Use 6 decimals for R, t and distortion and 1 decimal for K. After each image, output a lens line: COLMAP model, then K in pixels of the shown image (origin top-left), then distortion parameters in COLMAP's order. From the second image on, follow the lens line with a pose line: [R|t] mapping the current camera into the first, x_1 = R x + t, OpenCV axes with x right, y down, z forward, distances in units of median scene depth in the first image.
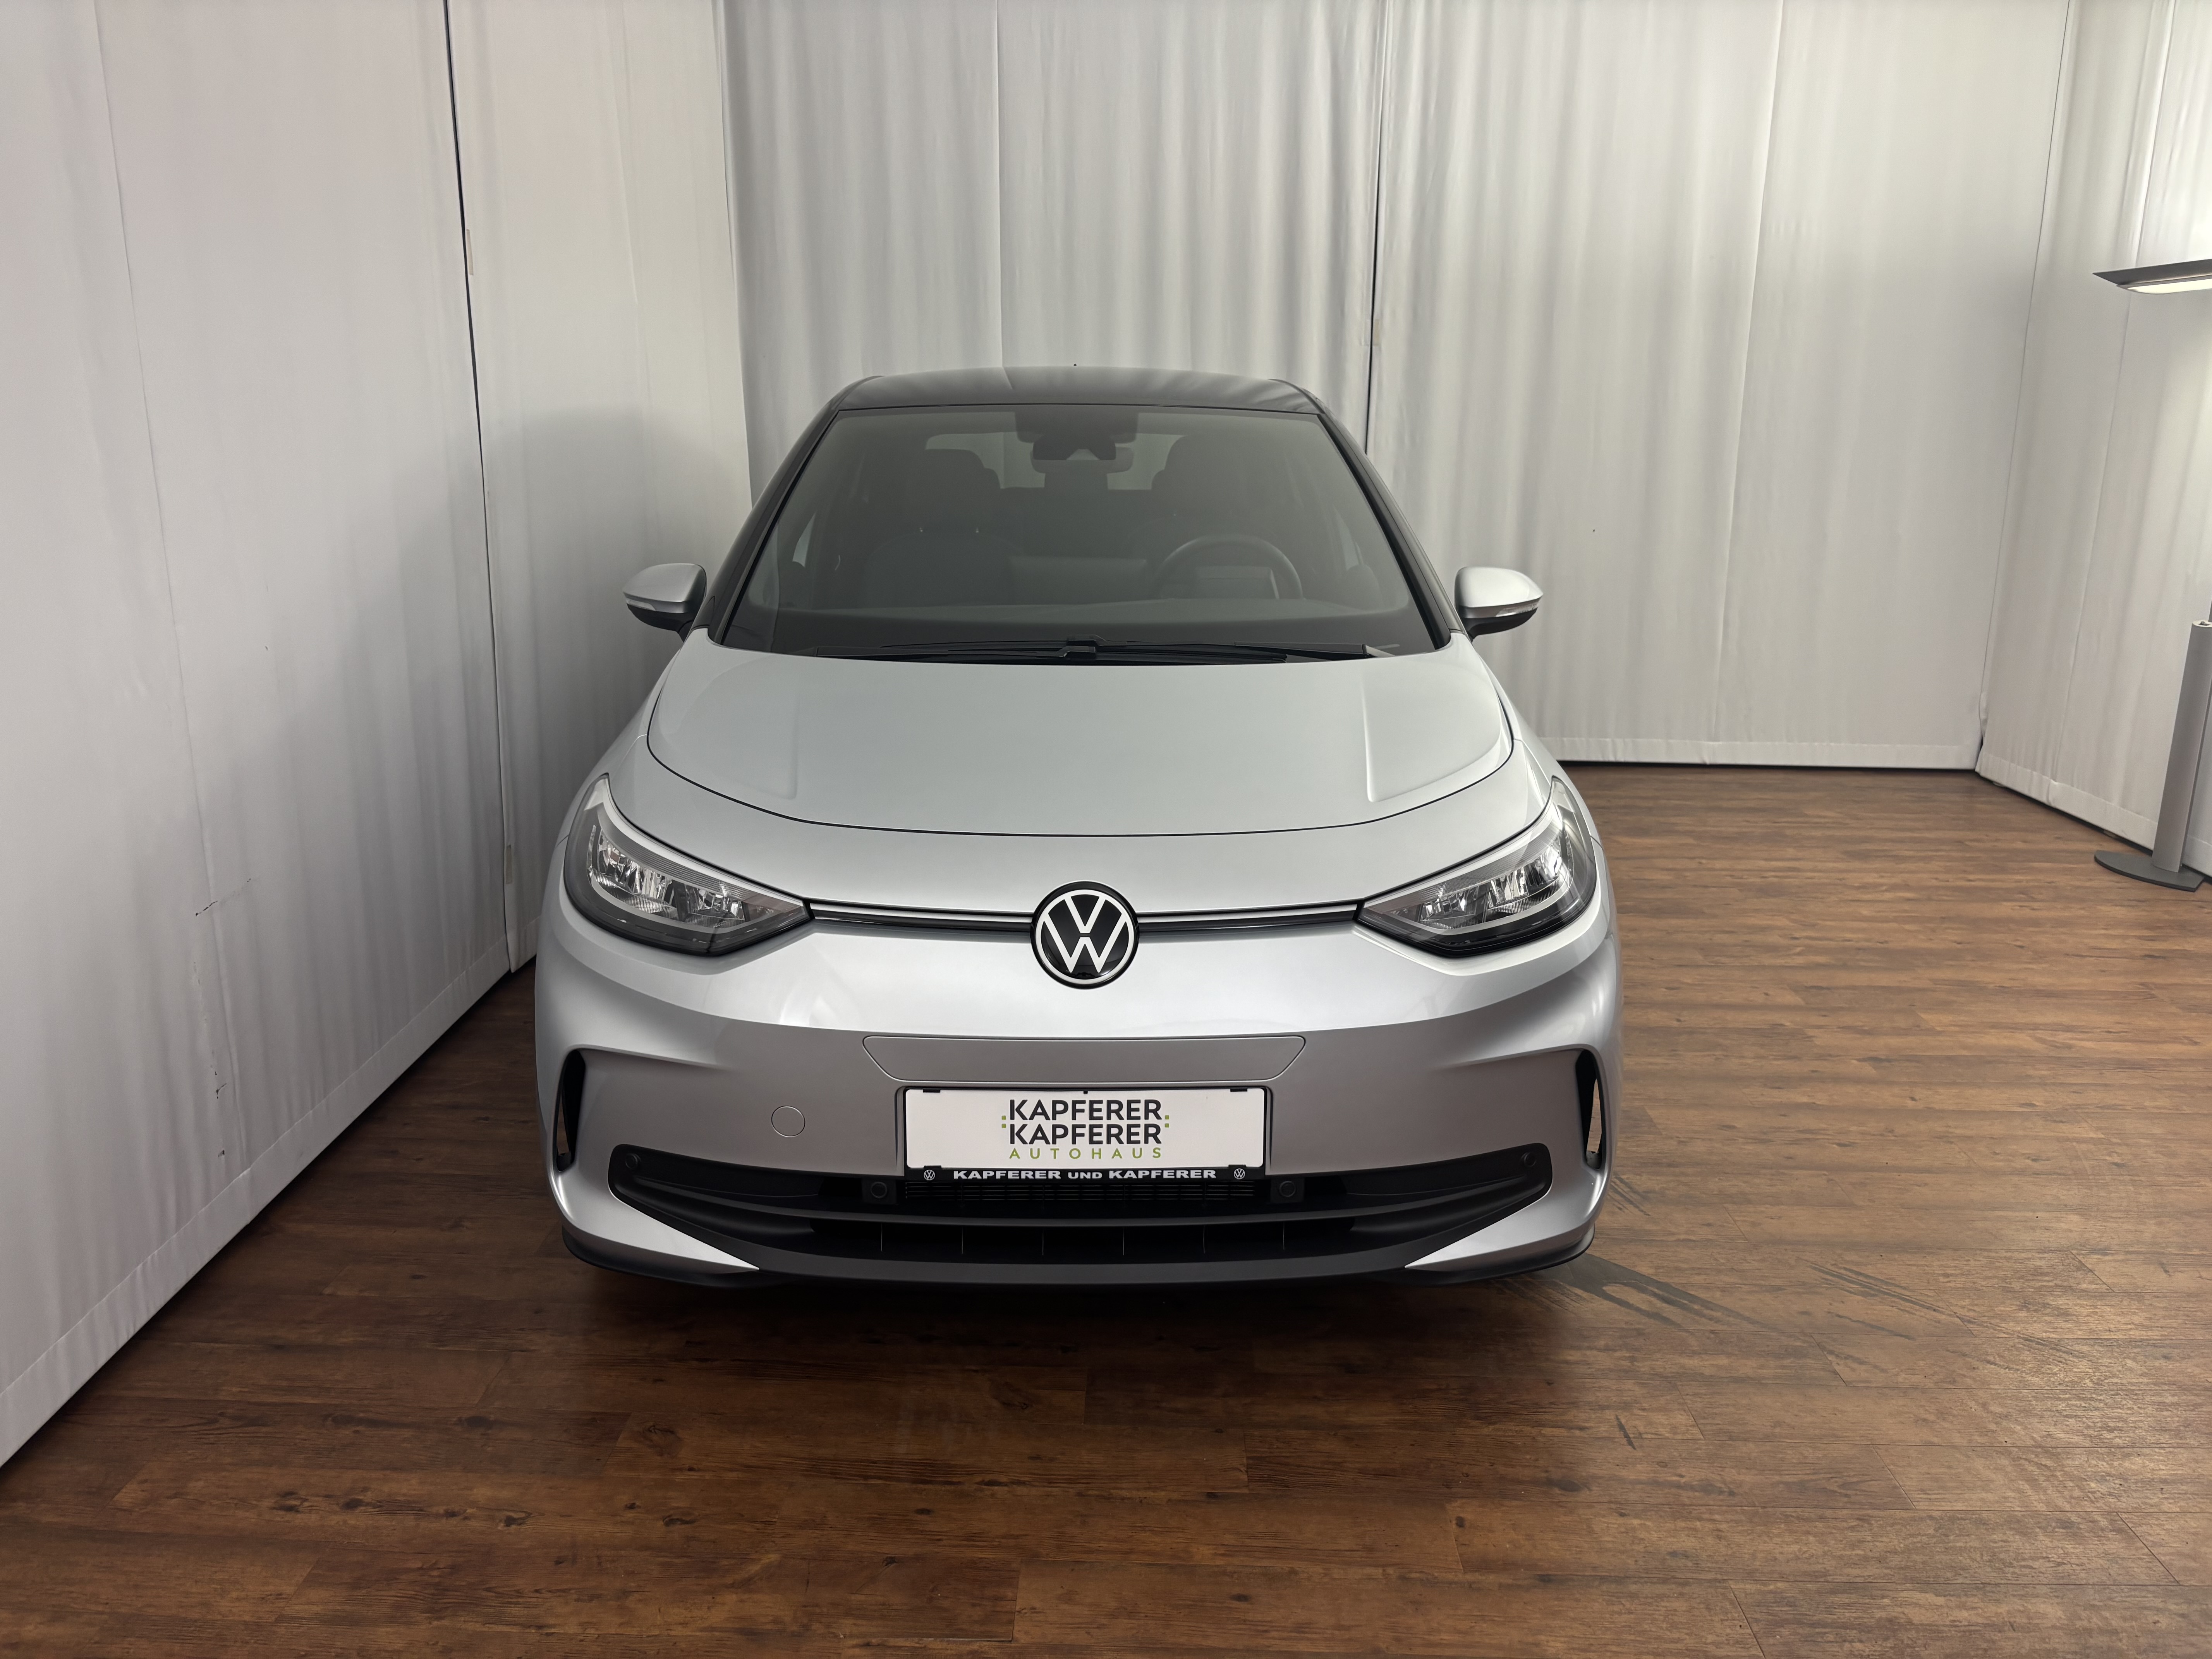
lens RADIAL K [[1693.2, 0, 1117.7], [0, 1693.2, 836.6], [0, 0, 1]] dist [0.052326, -0.063442]
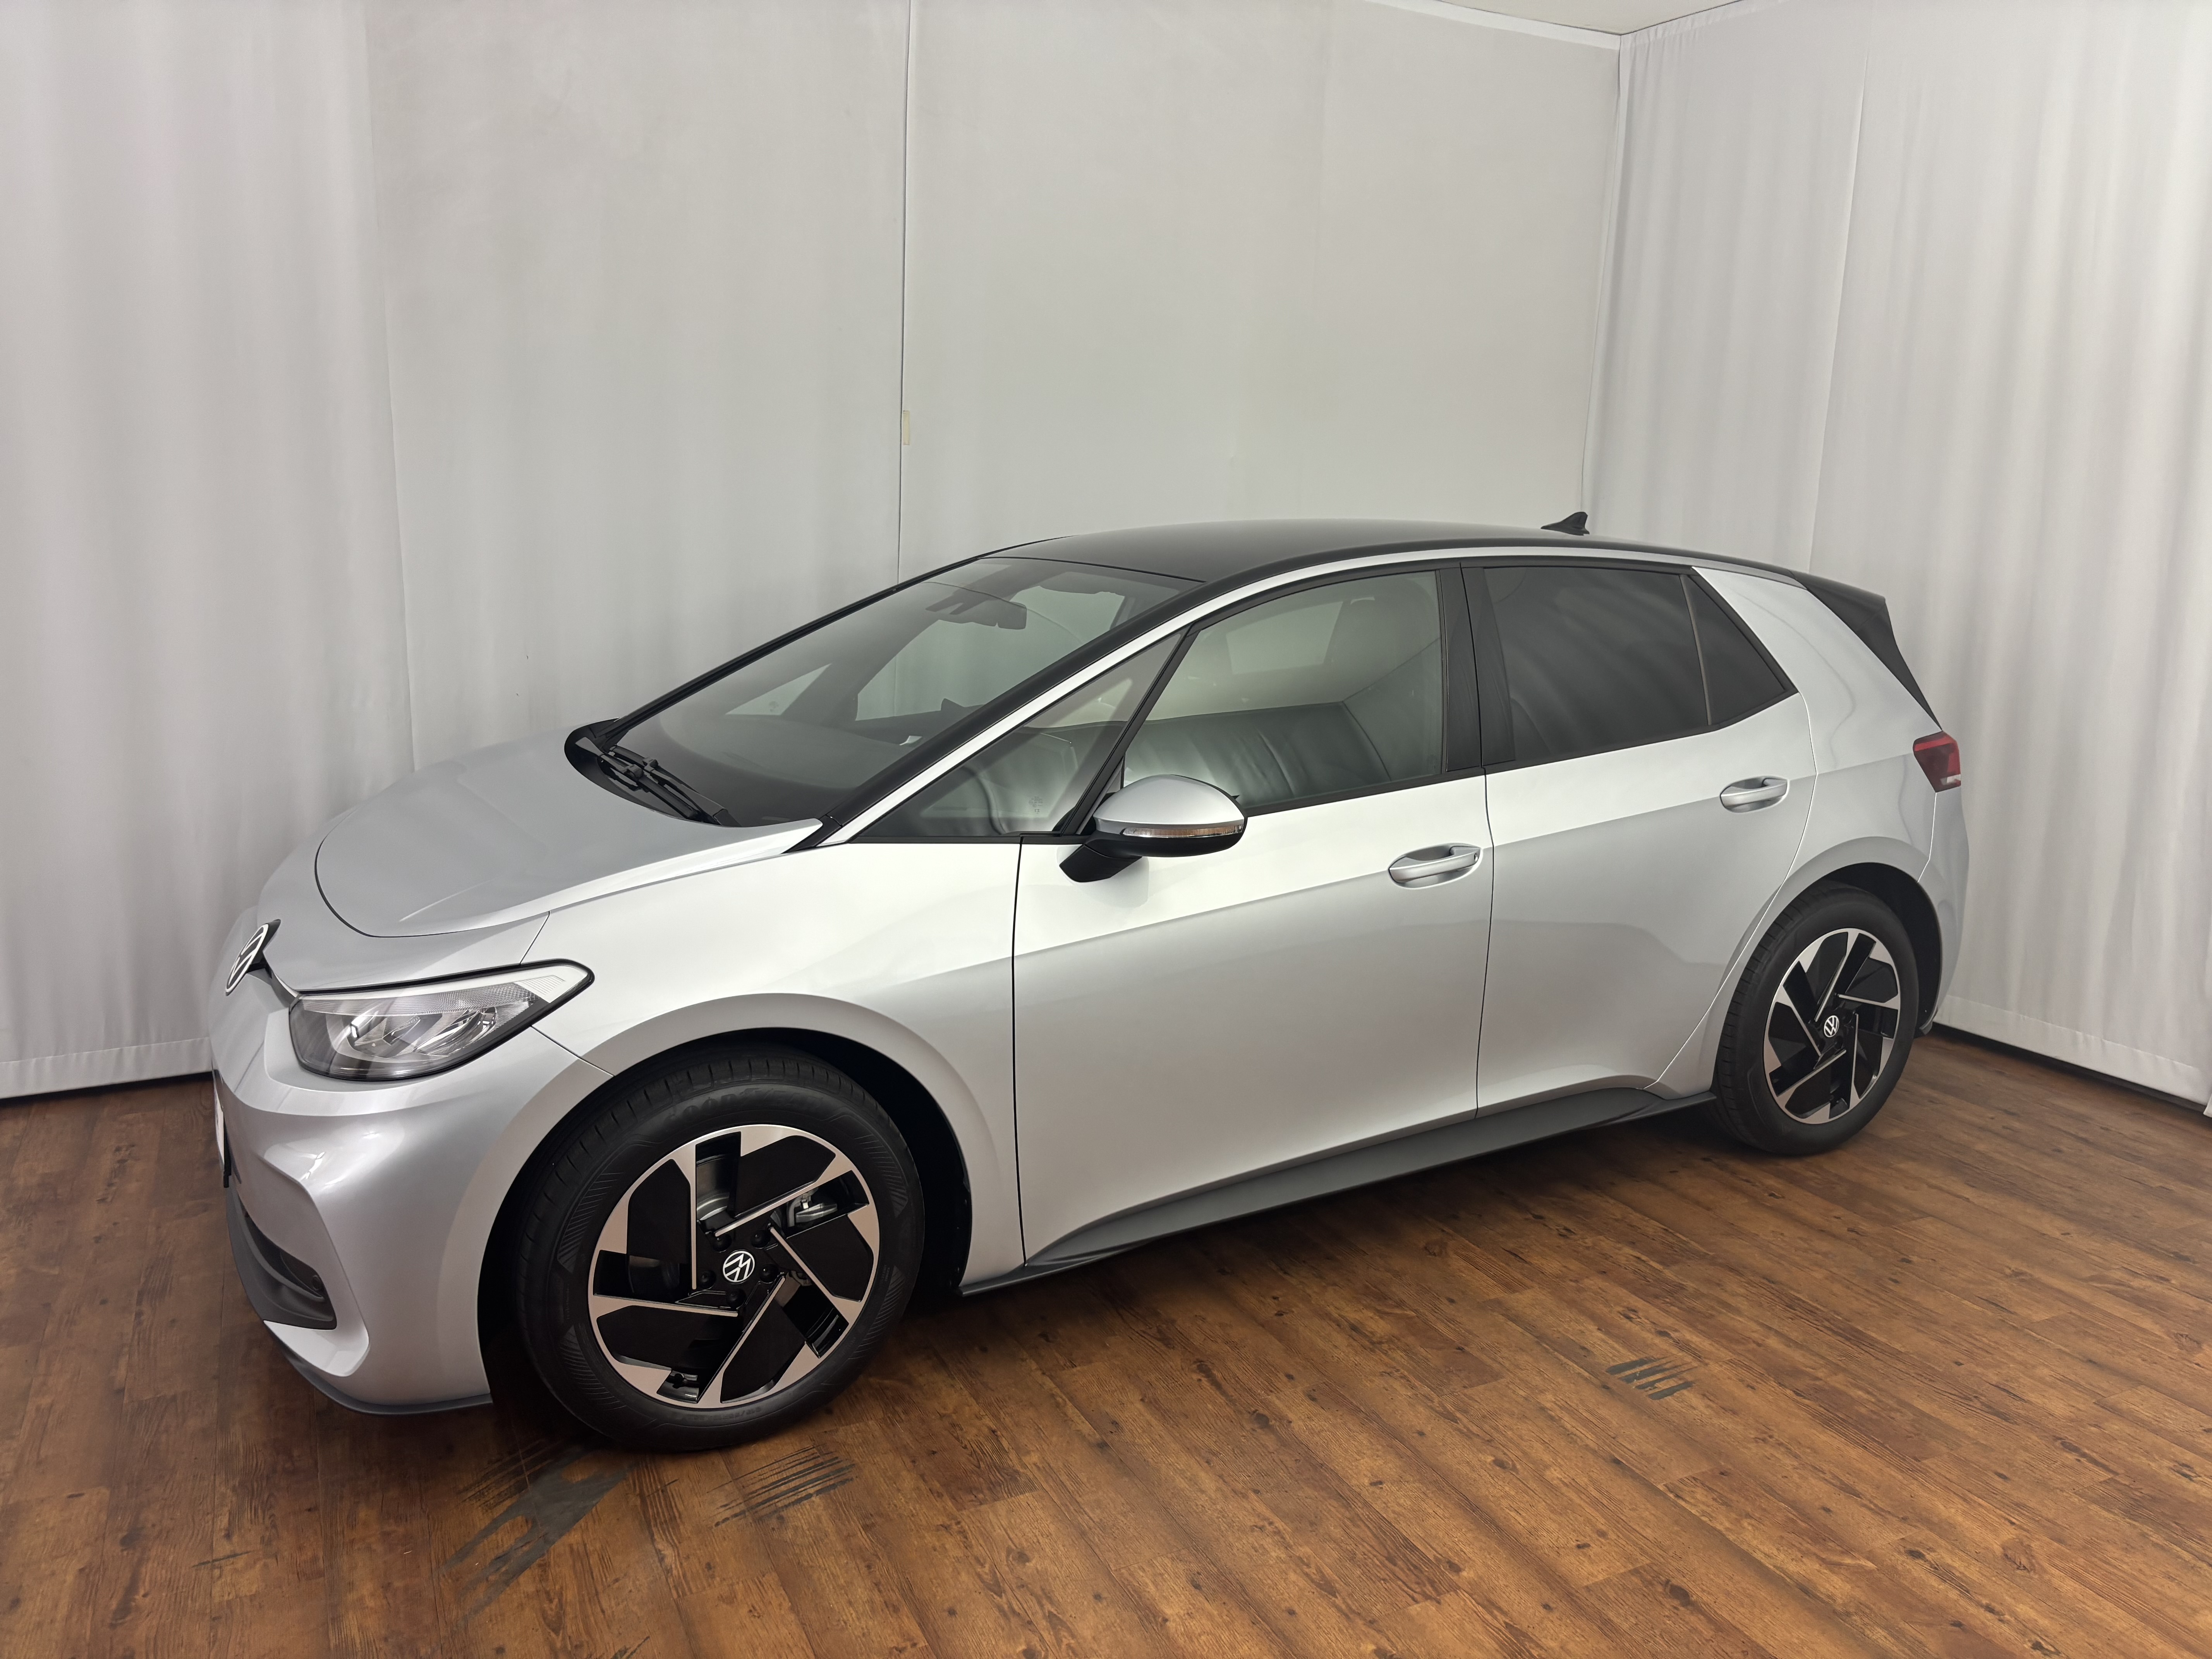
lens RADIAL K [[1693.2, 0, 1098.2], [0, 1693.2, 836.3], [0, 0, 1]] dist [0.052326, -0.063442]
pose [[0.456815, 0.178094, -0.871552, 1.377532], [-0.235257, 0.969058, 0.074711, -0.278039], [0.857890, 0.170910, 0.484577, 0.889673]]
